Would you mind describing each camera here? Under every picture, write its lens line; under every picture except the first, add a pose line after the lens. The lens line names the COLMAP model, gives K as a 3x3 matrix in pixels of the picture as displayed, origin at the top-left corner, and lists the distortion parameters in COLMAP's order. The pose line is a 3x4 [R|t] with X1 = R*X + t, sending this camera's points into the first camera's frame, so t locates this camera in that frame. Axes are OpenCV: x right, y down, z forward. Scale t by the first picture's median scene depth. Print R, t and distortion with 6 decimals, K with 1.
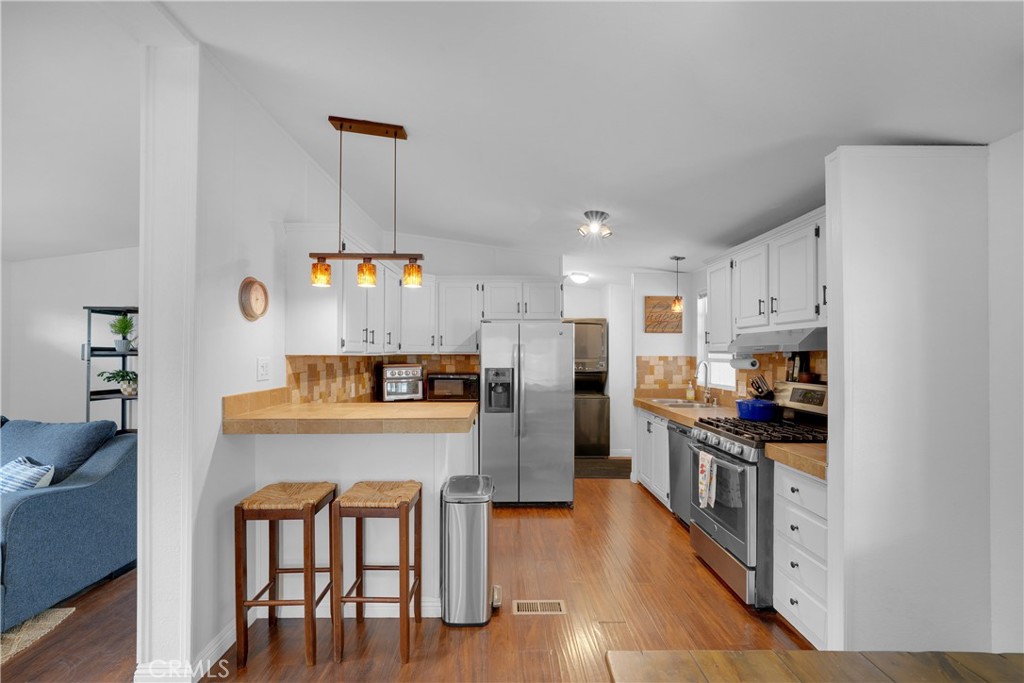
lens RADIAL K [[449.1, 0, 502.4], [0, 449.1, 351.9], [0, 0, 1]] dist [0.002369, 0.000261]
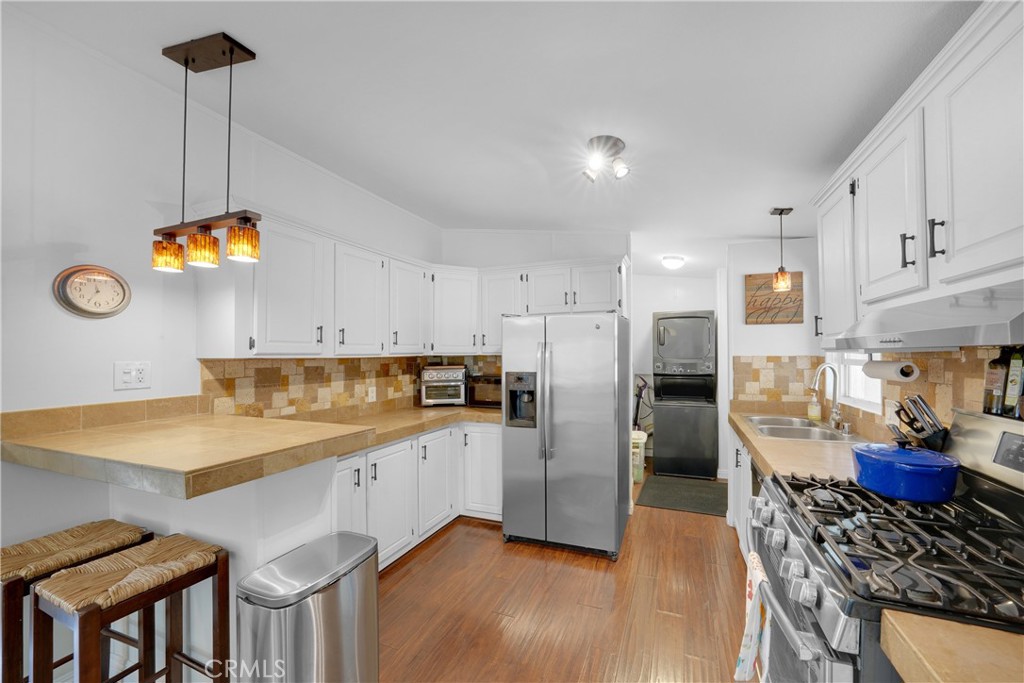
lens RADIAL K [[377.1, 0, 536.9], [0, 377.1, 350.1], [0, 0, 1]] dist [-0.024340, 0.007127]
pose [[0.939010, -0.009907, -0.343747, 0.274854], [0.008319, 0.999947, -0.006095, 0.000873], [0.343789, 0.002864, 0.939043, 0.405254]]
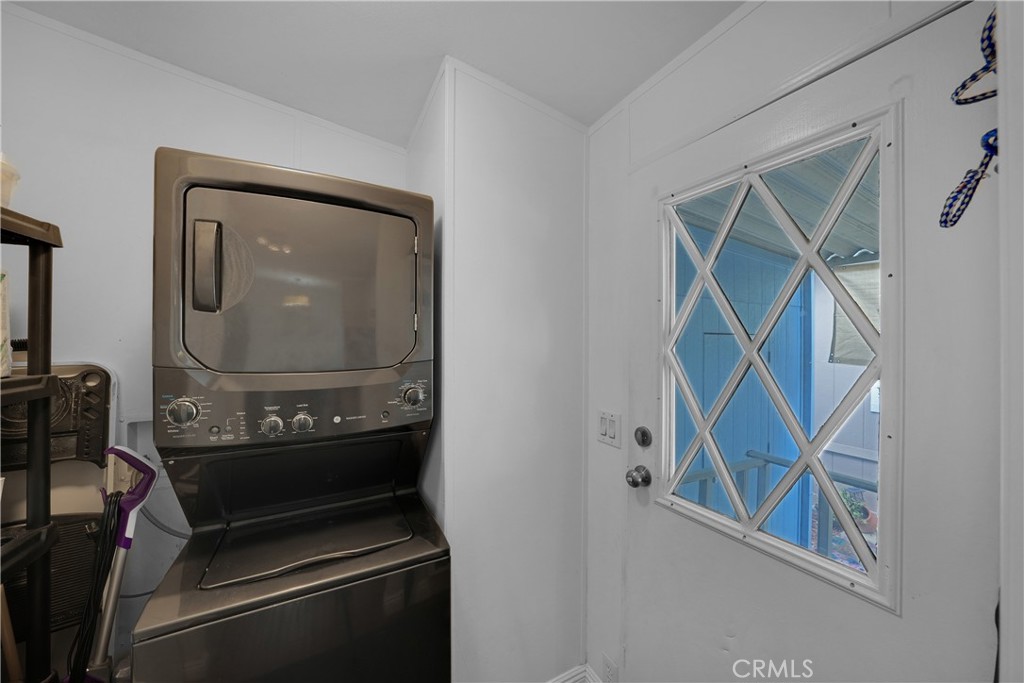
lens RADIAL K [[366.0, 0, 514.9], [0, 366.0, 340.6], [0, 0, 1]] dist [-0.025223, 0.006309]
pose [[0.881938, -0.003766, 0.471351, 0.305194], [0.000210, 0.999971, 0.007598, -0.000488], [-0.471366, -0.006602, 0.881913, 1.373666]]
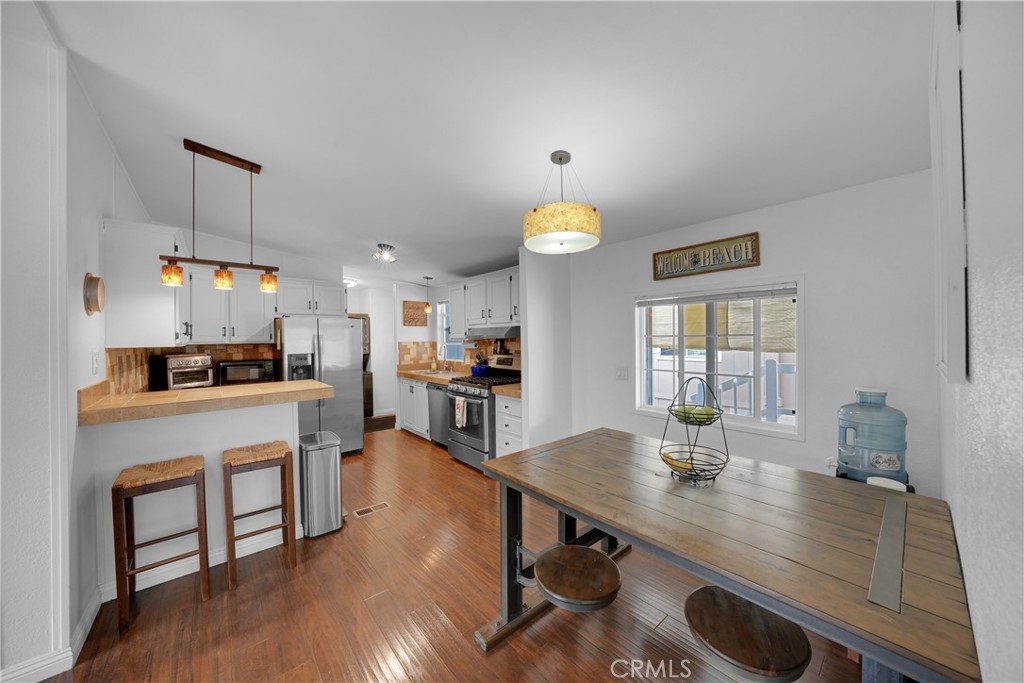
lens RADIAL K [[358.2, 0, 509.5], [0, 358.2, 342.0], [0, 0, 1]] dist [-0.023798, 0.008499]
pose [[0.769449, -0.019442, 0.638413, -0.210055], [0.011662, 0.999798, 0.016391, -0.006749], [-0.638602, -0.005167, 0.769520, -0.142982]]
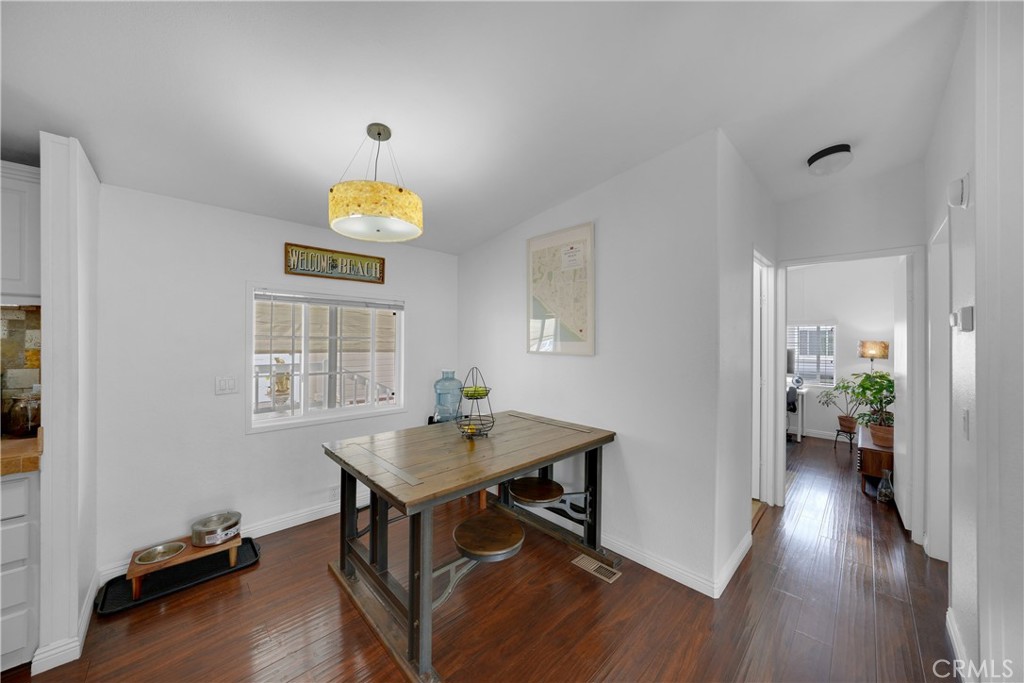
lens RADIAL K [[366.0, 0, 514.9], [0, 366.0, 340.6], [0, 0, 1]] dist [-0.025223, 0.006309]
pose [[-0.683310, -0.008082, 0.730084, -0.279314], [-0.016847, 0.999847, -0.004700, 0.000720], [-0.729934, -0.015511, -0.683342, 0.401288]]
